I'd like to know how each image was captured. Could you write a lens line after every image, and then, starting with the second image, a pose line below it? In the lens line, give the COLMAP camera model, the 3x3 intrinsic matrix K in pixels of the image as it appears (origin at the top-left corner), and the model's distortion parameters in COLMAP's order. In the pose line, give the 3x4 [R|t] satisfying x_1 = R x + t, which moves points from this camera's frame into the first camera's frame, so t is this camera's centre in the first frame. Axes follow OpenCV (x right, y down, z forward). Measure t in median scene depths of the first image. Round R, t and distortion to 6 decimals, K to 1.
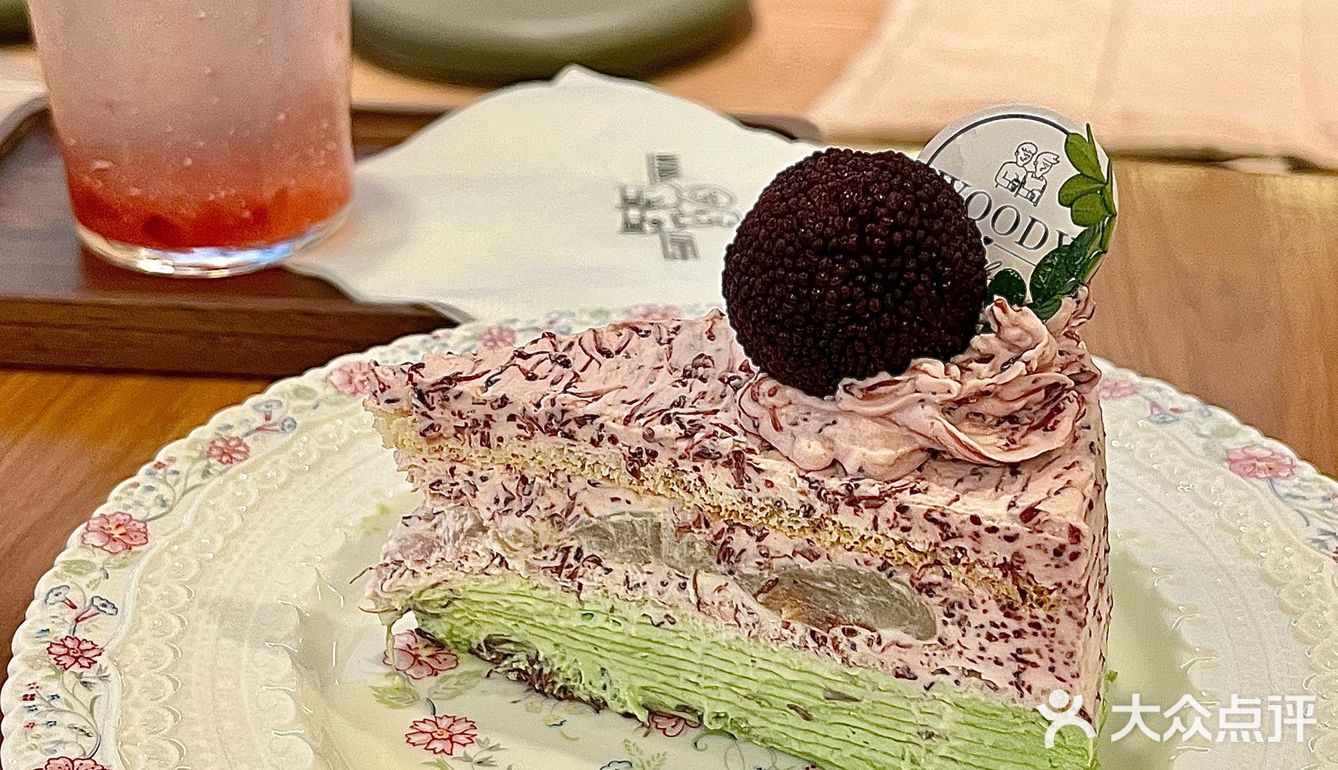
lens RADIAL K [[1929.0, 0, 733.4], [0, 1929.0, 410.8], [0, 0, 1]] dist [0.278596, -2.139501]
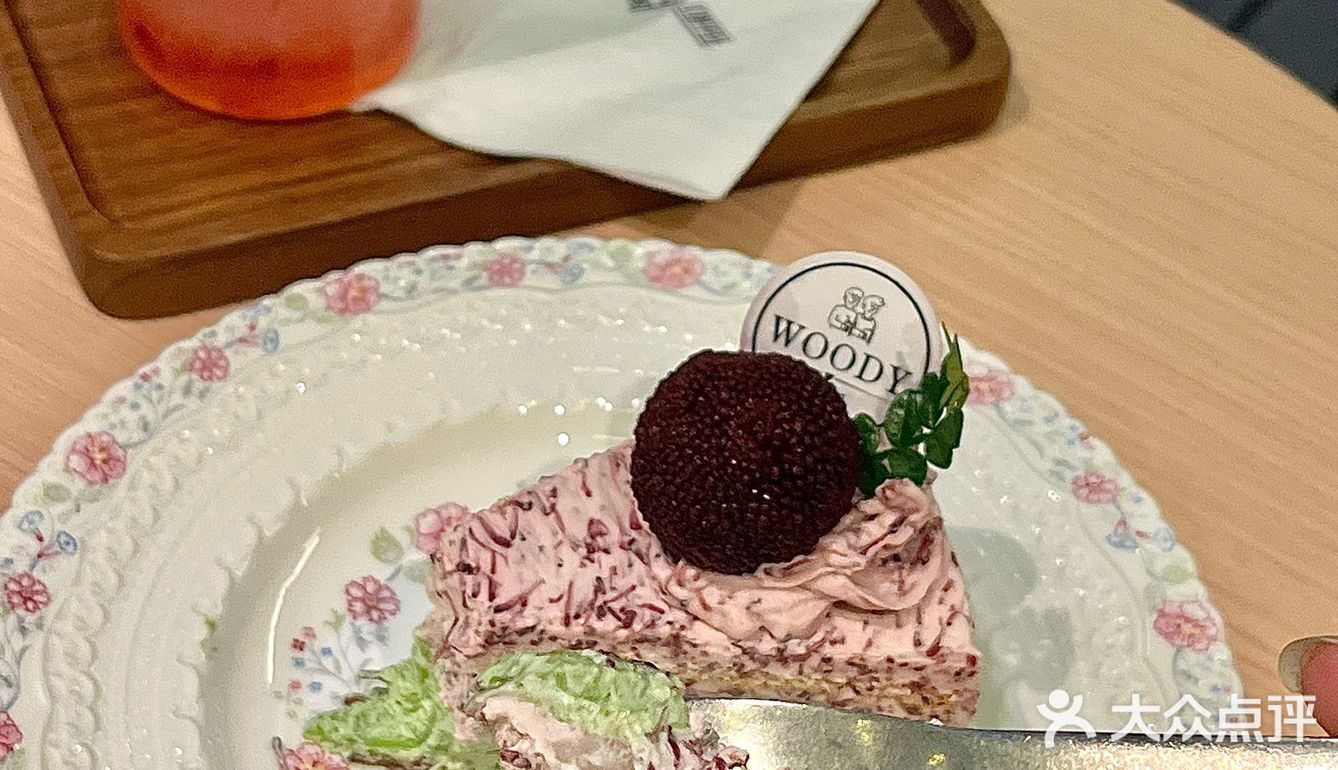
lens RADIAL K [[2835.7, 0, 669.0], [0, 2835.7, 385.0], [0, 0, 1]] dist [0.050332, 0.070499]
pose [[0.925248, -0.227493, 0.303583, -0.475014], [0.109303, 0.926174, 0.360907, -0.718588], [-0.363274, -0.300746, 0.881807, -0.429871]]
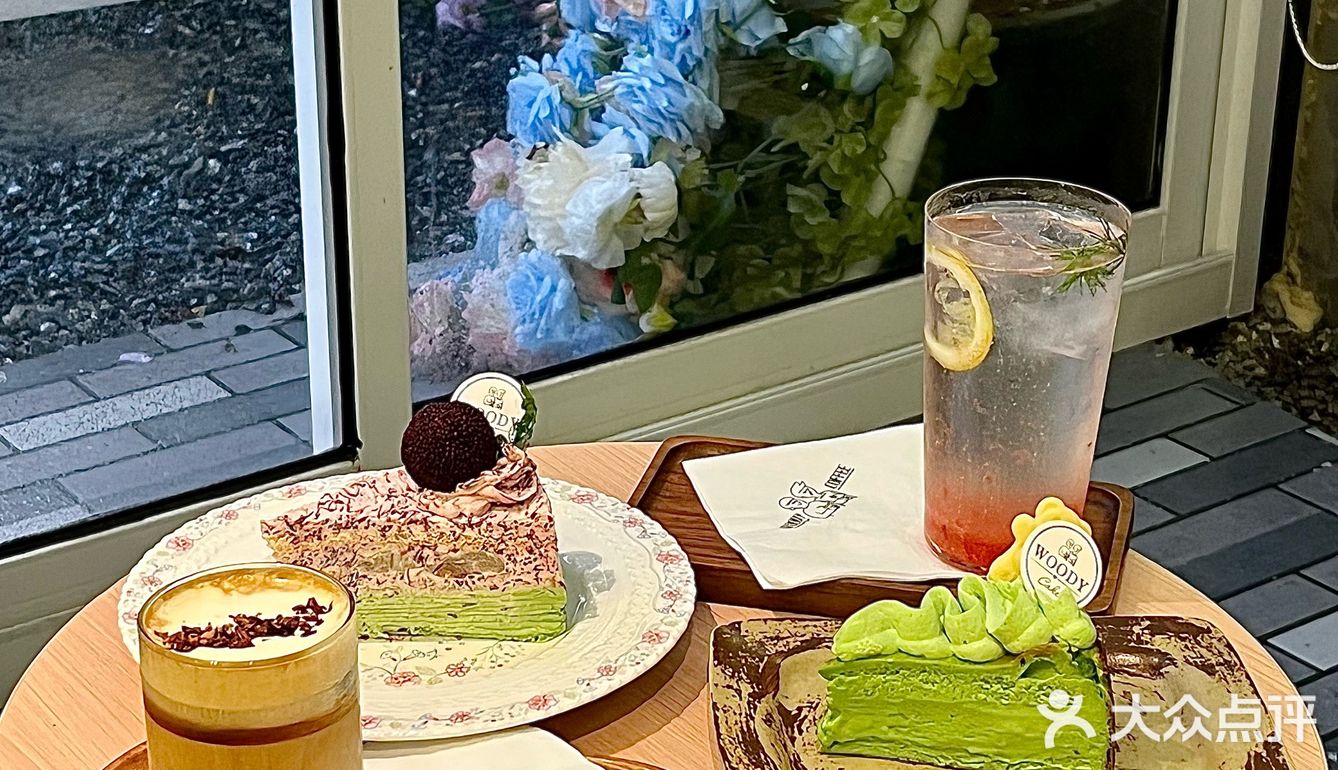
lens RADIAL K [[2854.8, 0, 669.0], [0, 2854.8, 385.0], [0, 0, 1]] dist [0.082779, 0.147357]
pose [[0.908660, -0.180479, 0.376515, -1.170330], [0.211668, 0.976404, -0.042796, 0.083861], [-0.359907, 0.118583, 0.925422, -2.885481]]
